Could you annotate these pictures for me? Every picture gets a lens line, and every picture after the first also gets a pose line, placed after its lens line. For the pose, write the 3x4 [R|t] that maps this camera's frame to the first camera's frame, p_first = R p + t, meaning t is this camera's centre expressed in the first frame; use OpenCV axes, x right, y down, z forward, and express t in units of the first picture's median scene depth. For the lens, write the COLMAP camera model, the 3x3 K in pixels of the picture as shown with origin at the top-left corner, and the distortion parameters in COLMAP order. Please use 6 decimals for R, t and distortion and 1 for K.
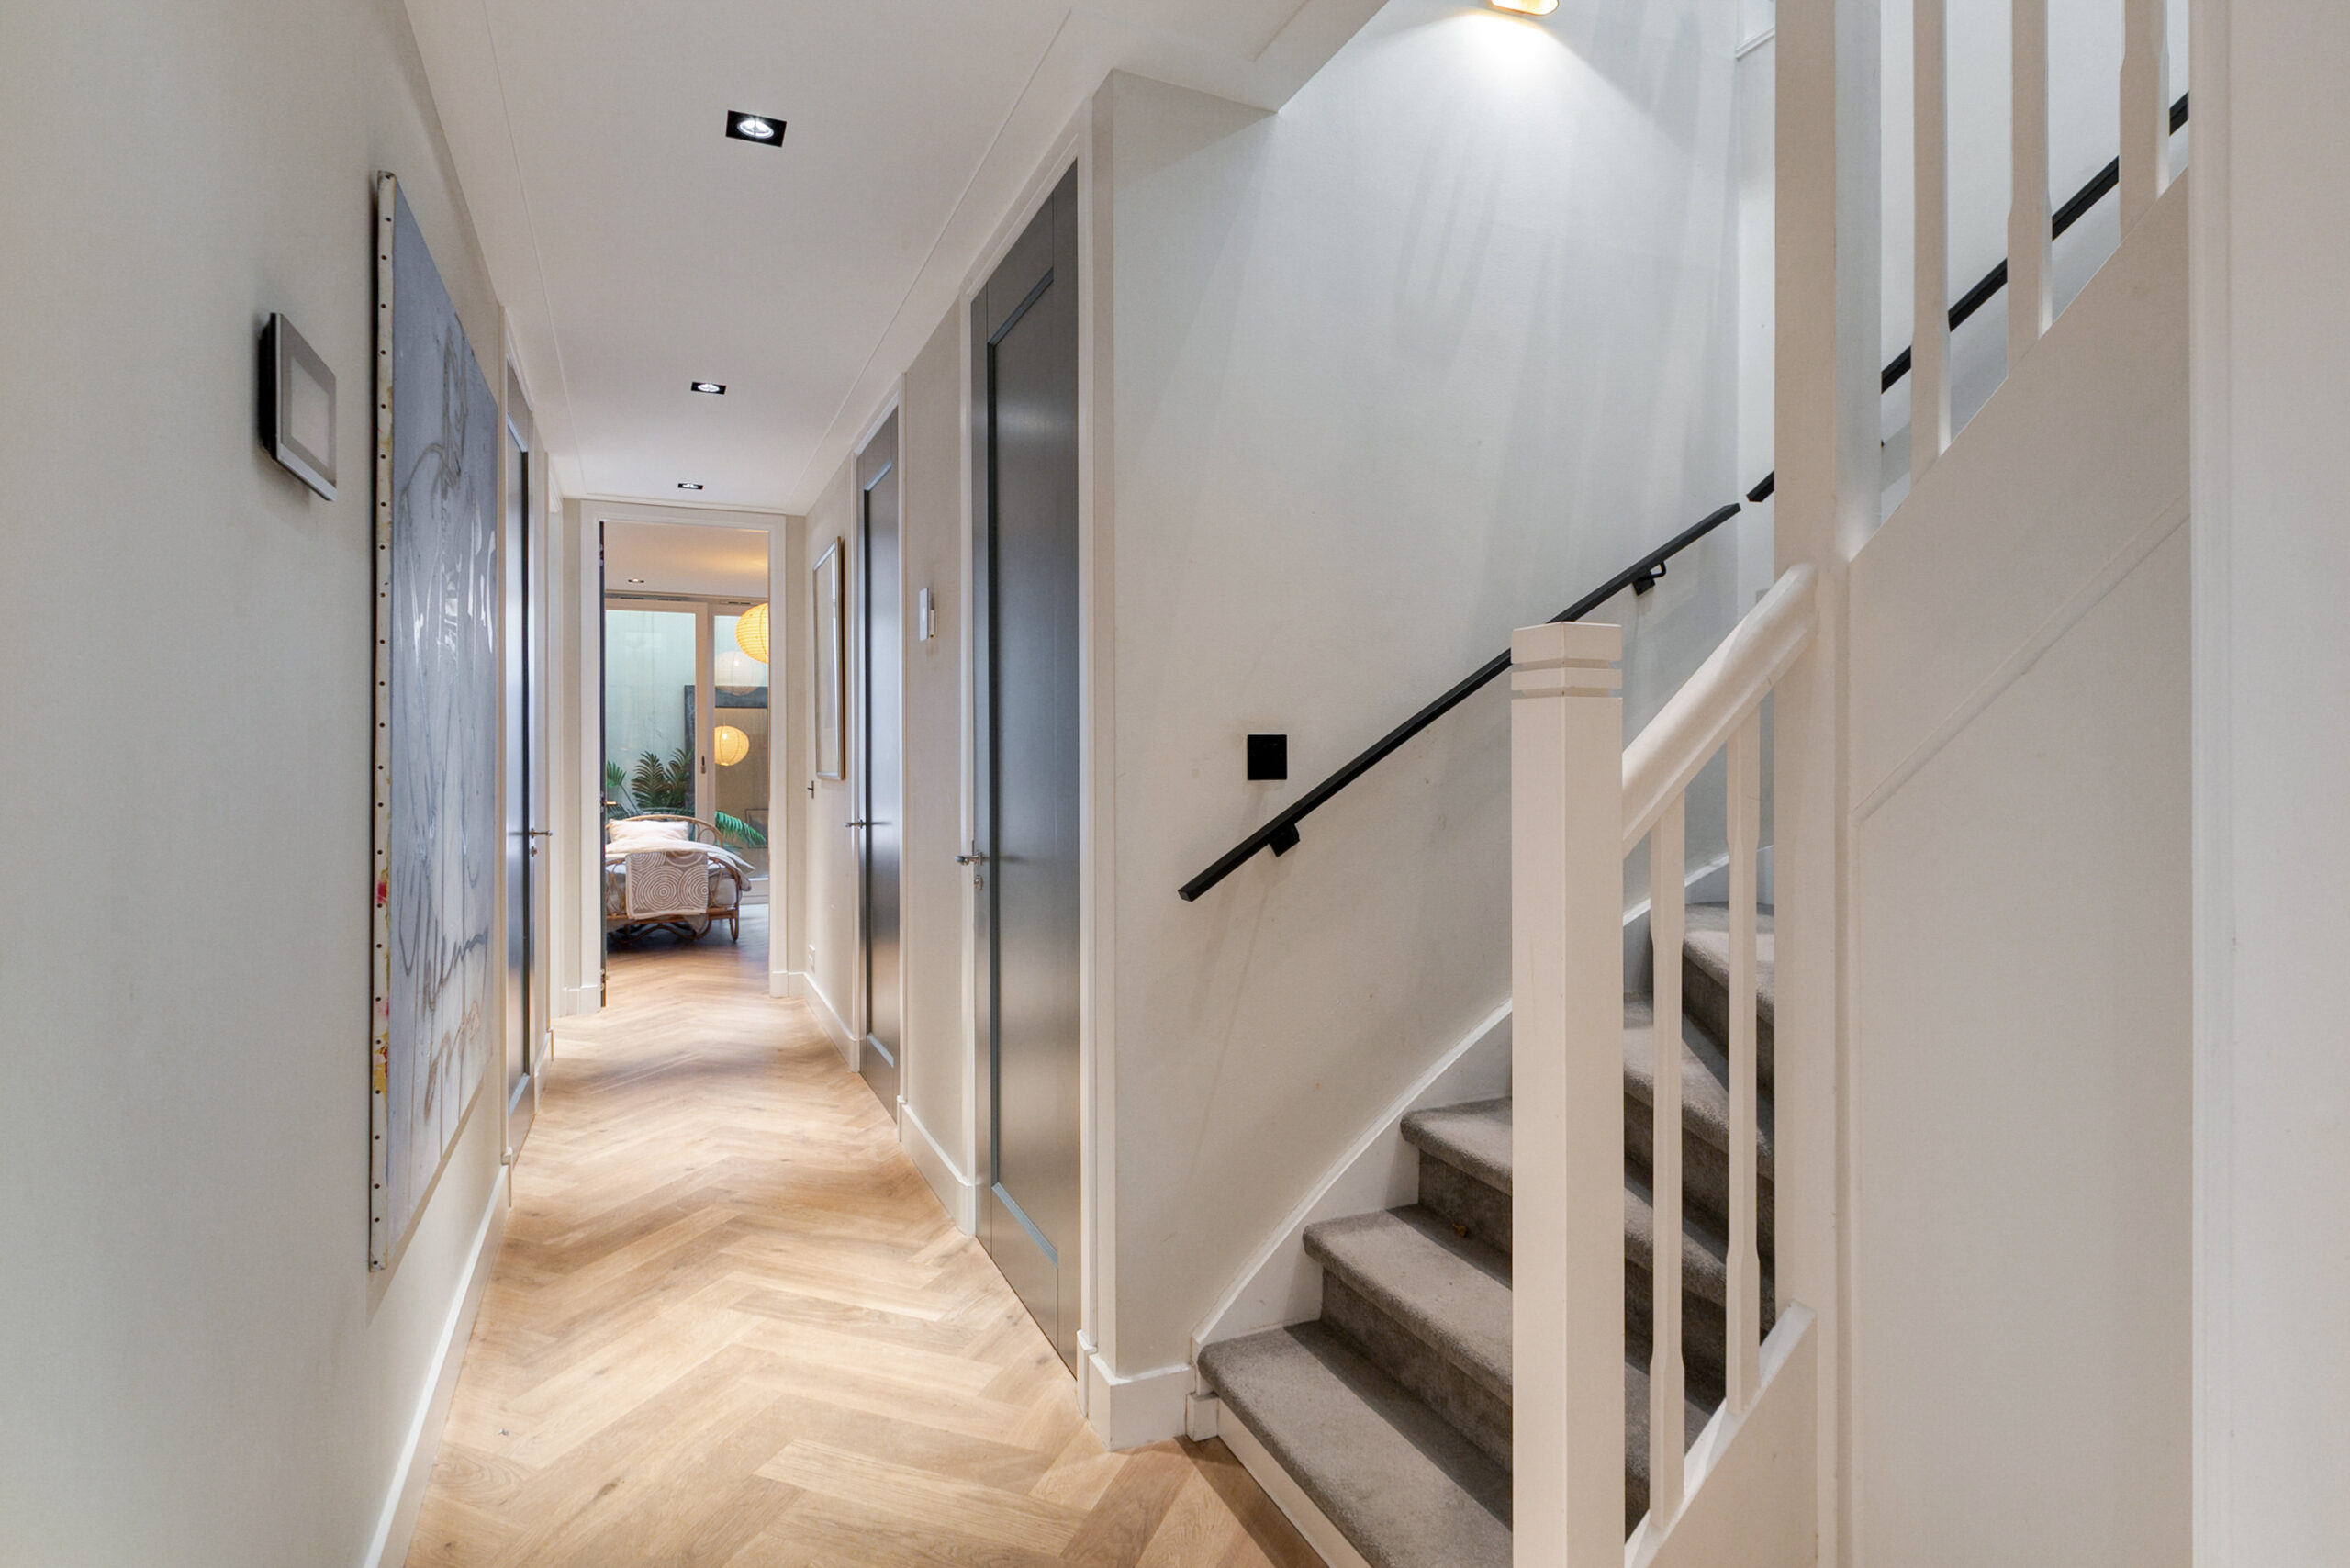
lens RADIAL K [[1185.2, 0, 1165.6], [0, 1185.2, 761.8], [0, 0, 1]] dist [0.001760, 0.000034]
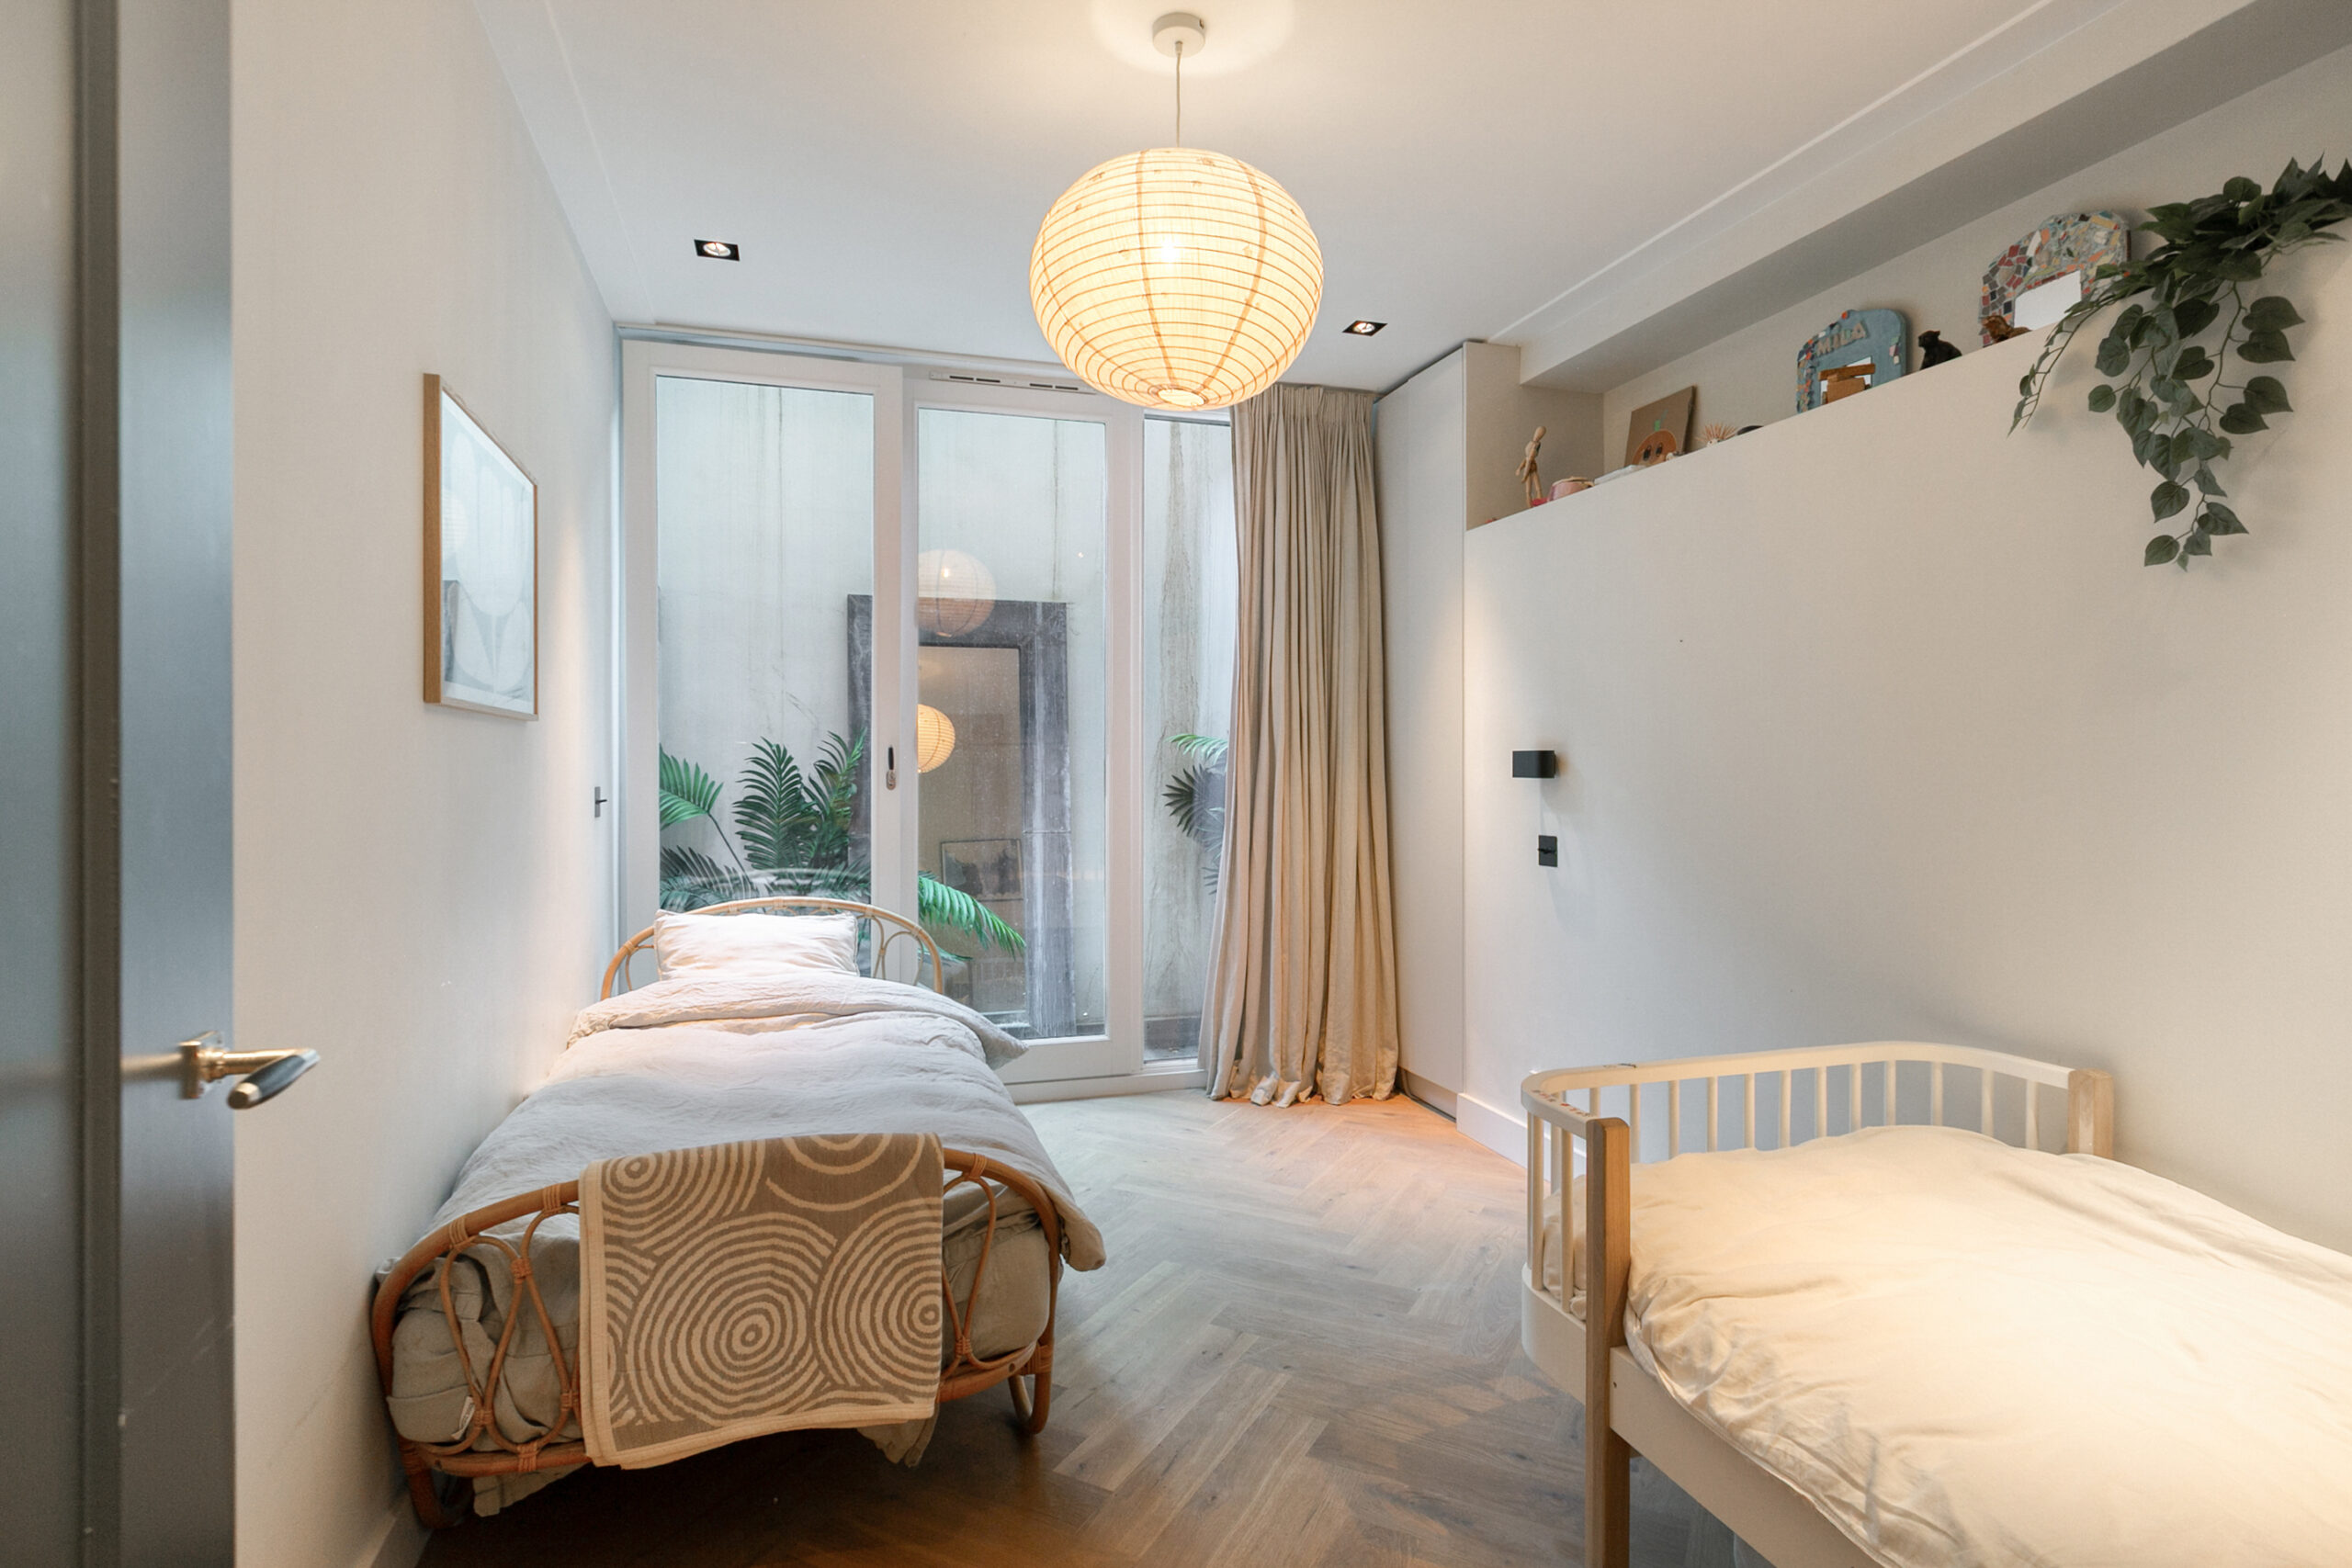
lens RADIAL K [[1186.1, 0, 1176.2], [0, 1186.1, 778.2], [0, 0, 1]] dist [0.001760, 0.000034]
pose [[0.993327, 0.004509, -0.115247, -0.318151], [-0.004288, 0.999988, 0.002170, 0.005790], [0.115256, -0.001662, 0.993334, 0.785046]]
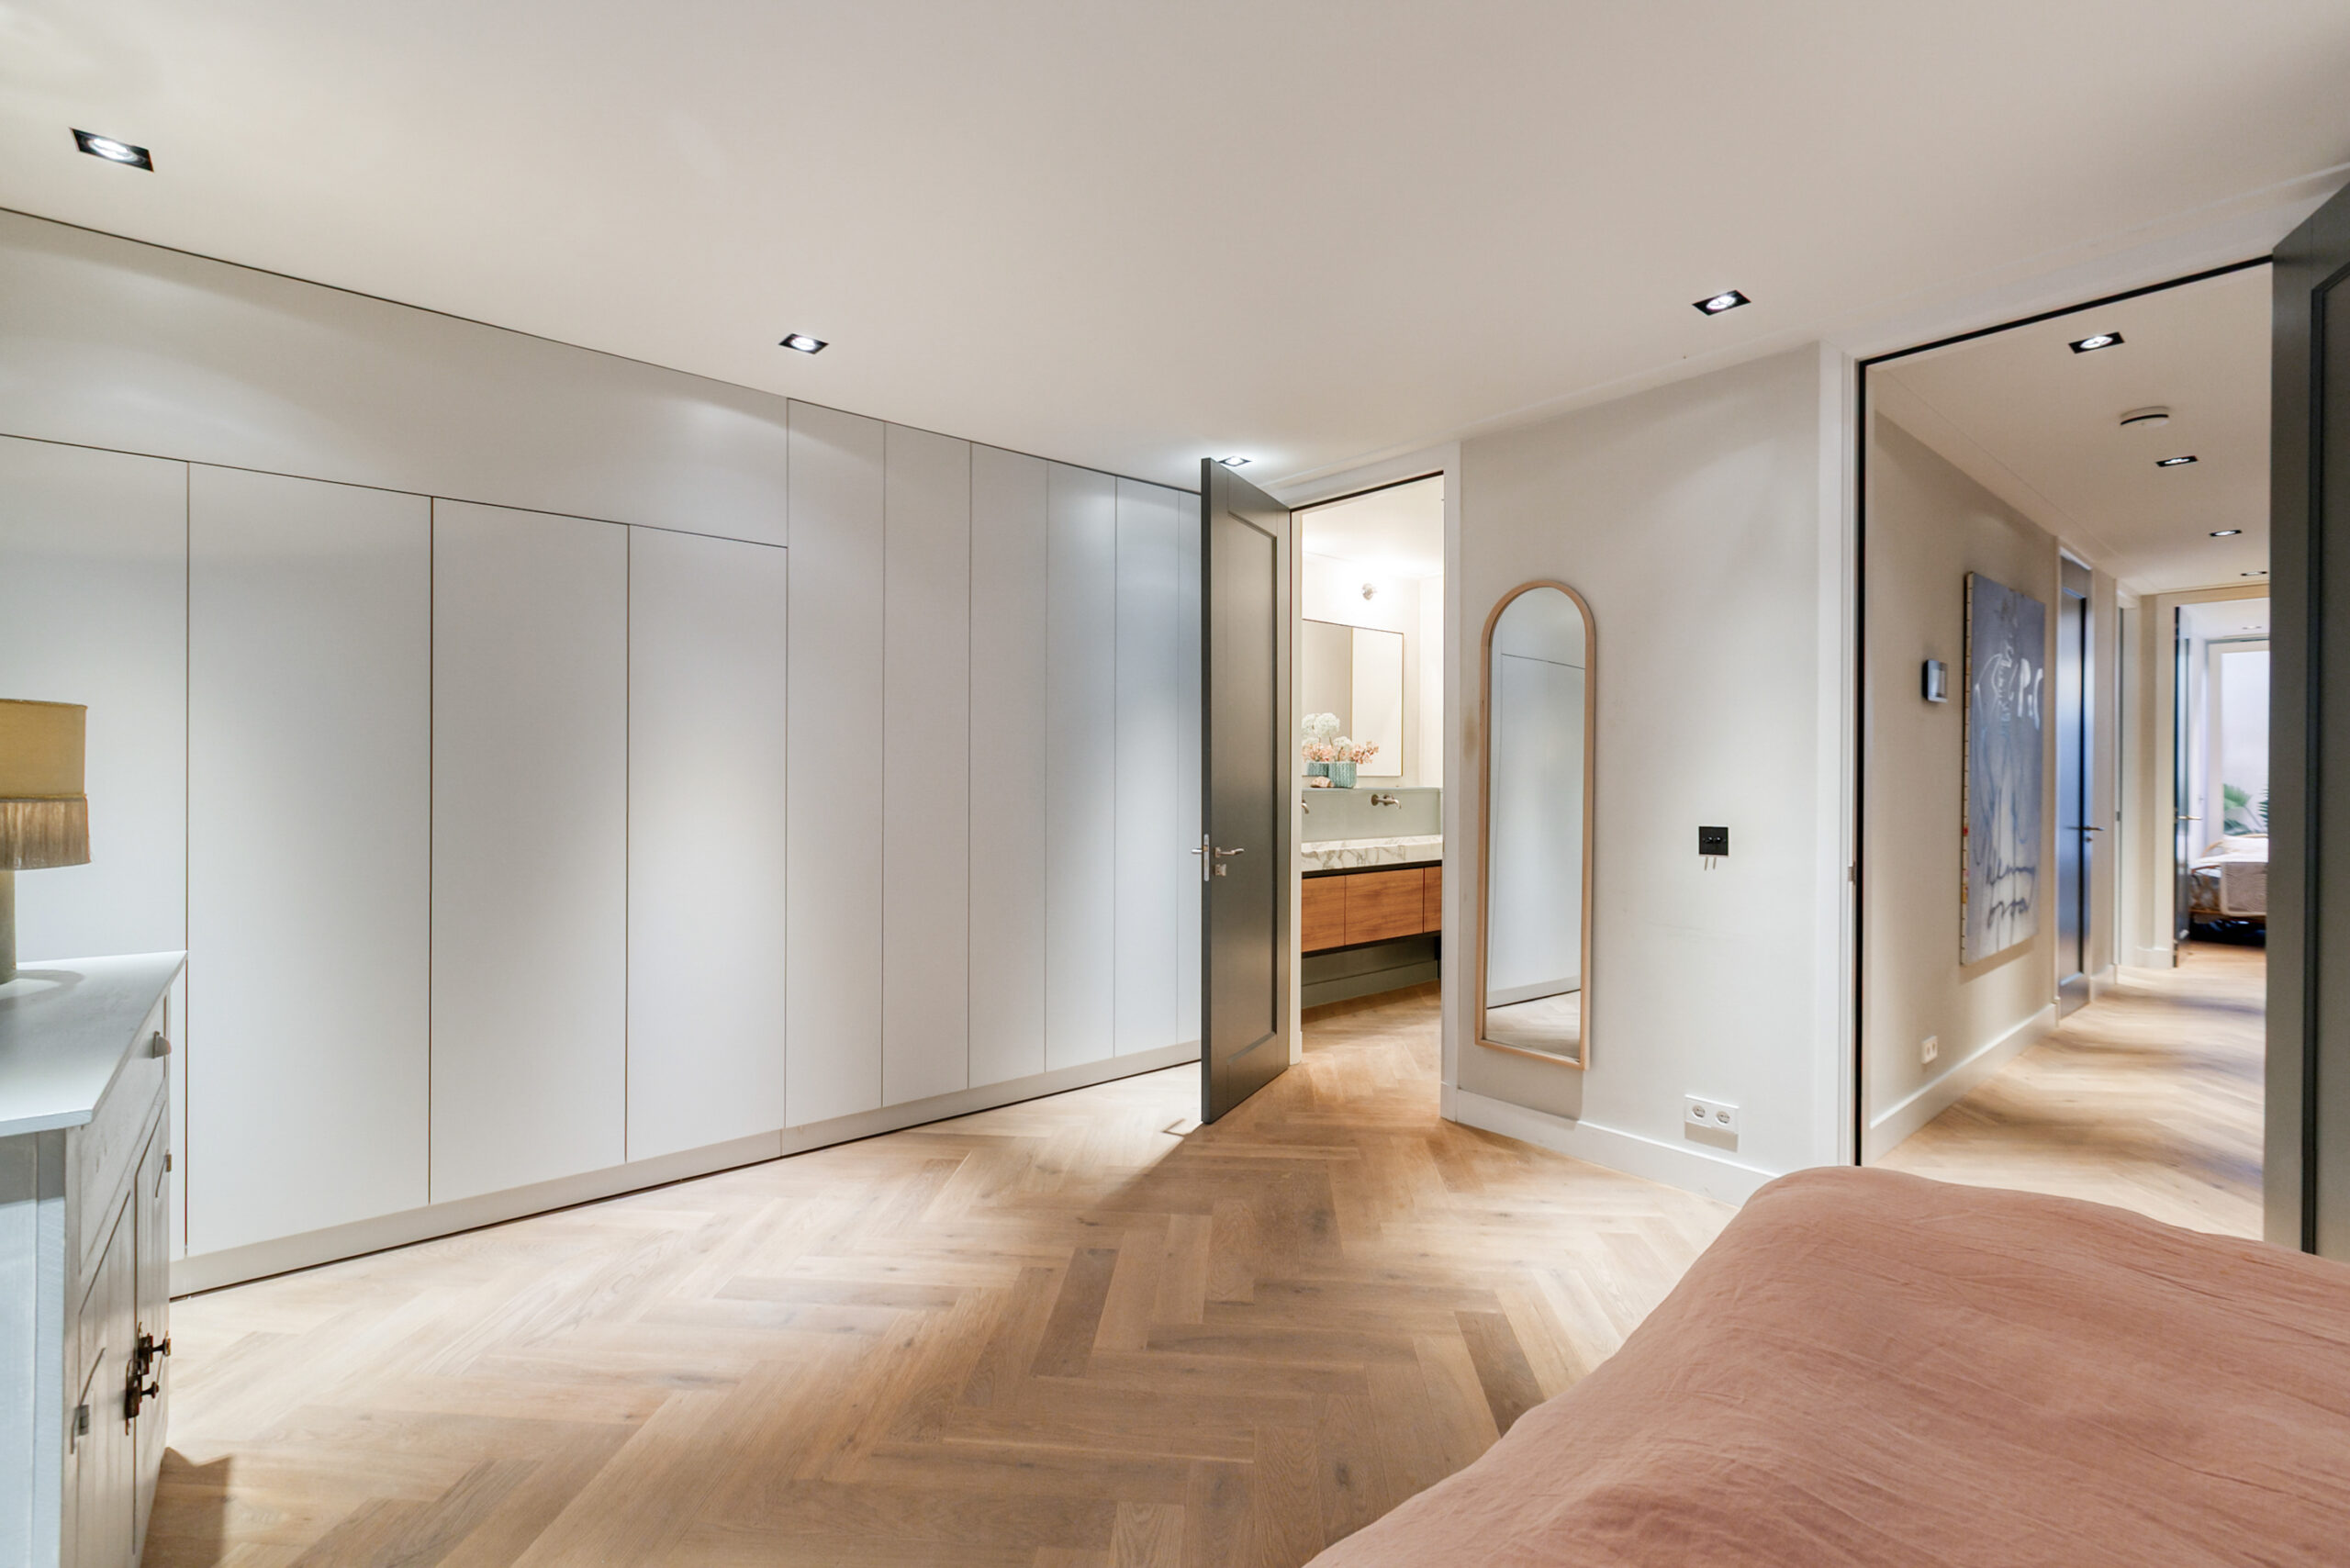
lens RADIAL K [[1035.3, 0, 1164.6], [0, 1035.3, 781.0], [0, 0, 1]] dist [0.004843, 0.000491]
pose [[0.282839, 0.003345, -0.959162, 0.261312], [-0.006114, 0.999980, 0.001684, 0.000070], [0.959148, 0.005388, 0.282854, -0.340990]]
